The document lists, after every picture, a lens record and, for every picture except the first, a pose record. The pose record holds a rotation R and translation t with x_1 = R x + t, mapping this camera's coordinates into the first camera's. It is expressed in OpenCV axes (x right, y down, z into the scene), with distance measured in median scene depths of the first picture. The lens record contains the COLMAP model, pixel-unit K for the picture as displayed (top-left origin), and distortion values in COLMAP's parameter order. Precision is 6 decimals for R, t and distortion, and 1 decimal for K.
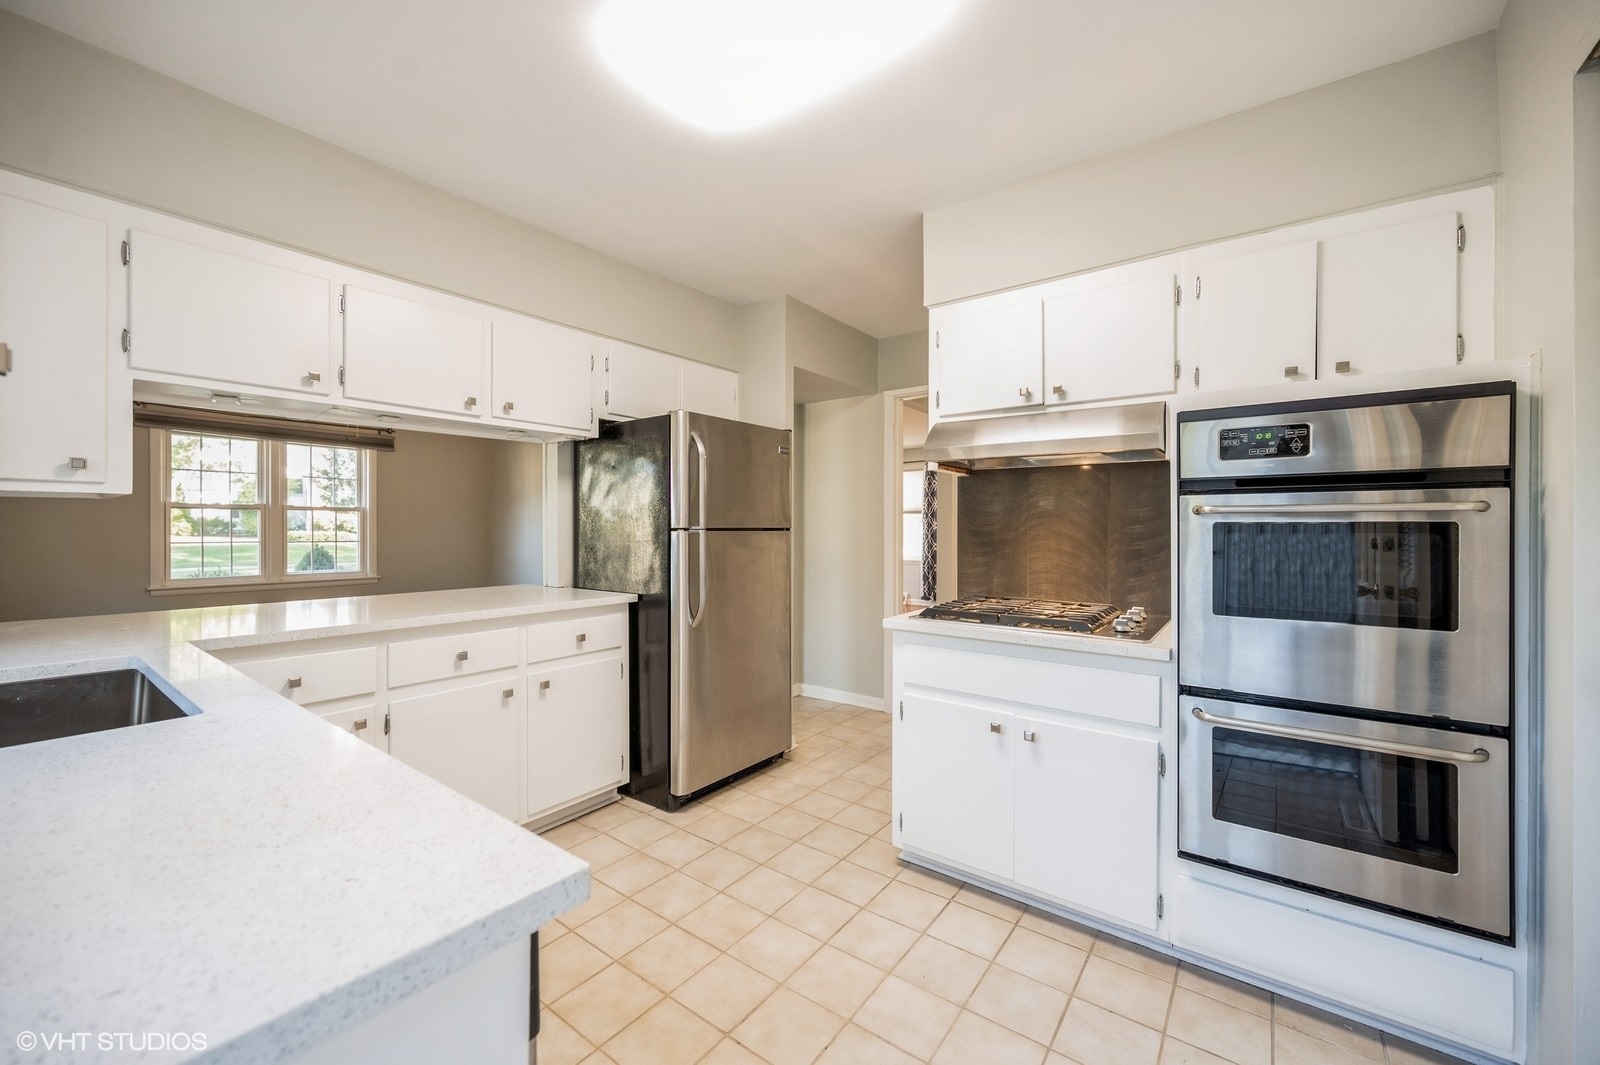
lens RADIAL K [[644.1, 0, 798.2], [0, 644.1, 526.3], [0, 0, 1]] dist [0.002794, -0.000122]
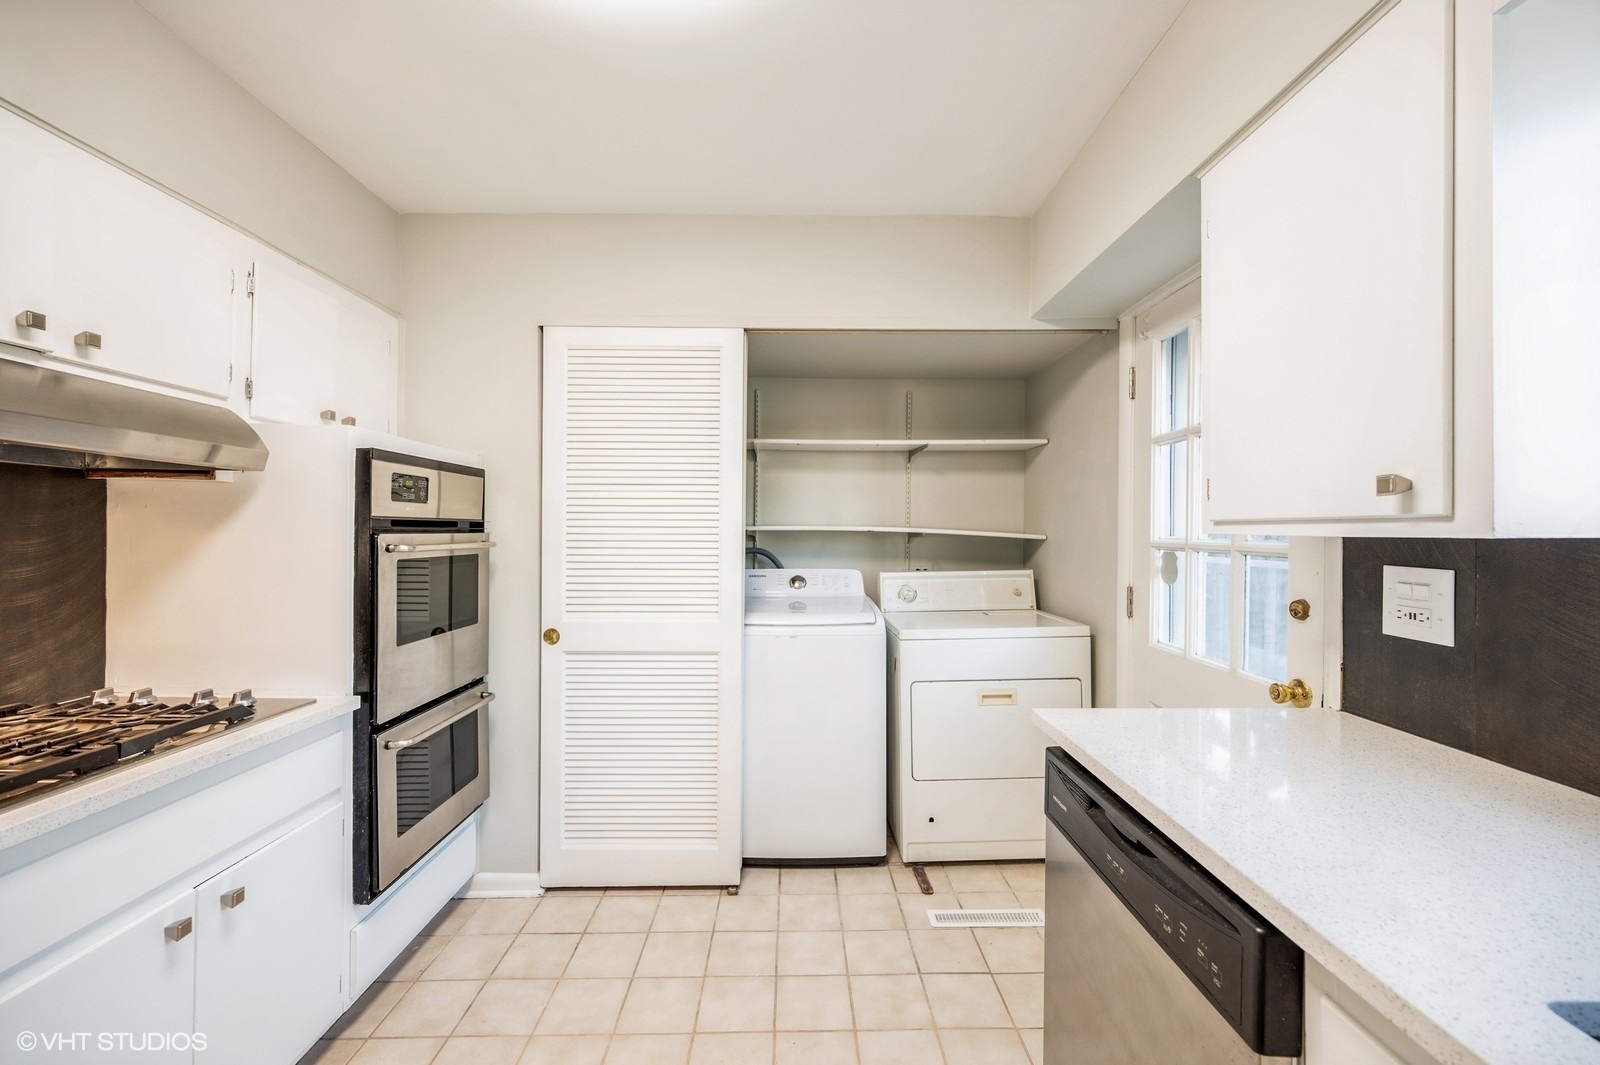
lens RADIAL K [[644.1, 0, 805.6], [0, 644.1, 535.8], [0, 0, 1]] dist [0.002794, -0.000122]
pose [[-0.612555, -0.008789, 0.790379, -0.608887], [-0.005519, 0.999961, 0.006842, -0.057118], [-0.790409, -0.000171, -0.612579, 1.125550]]
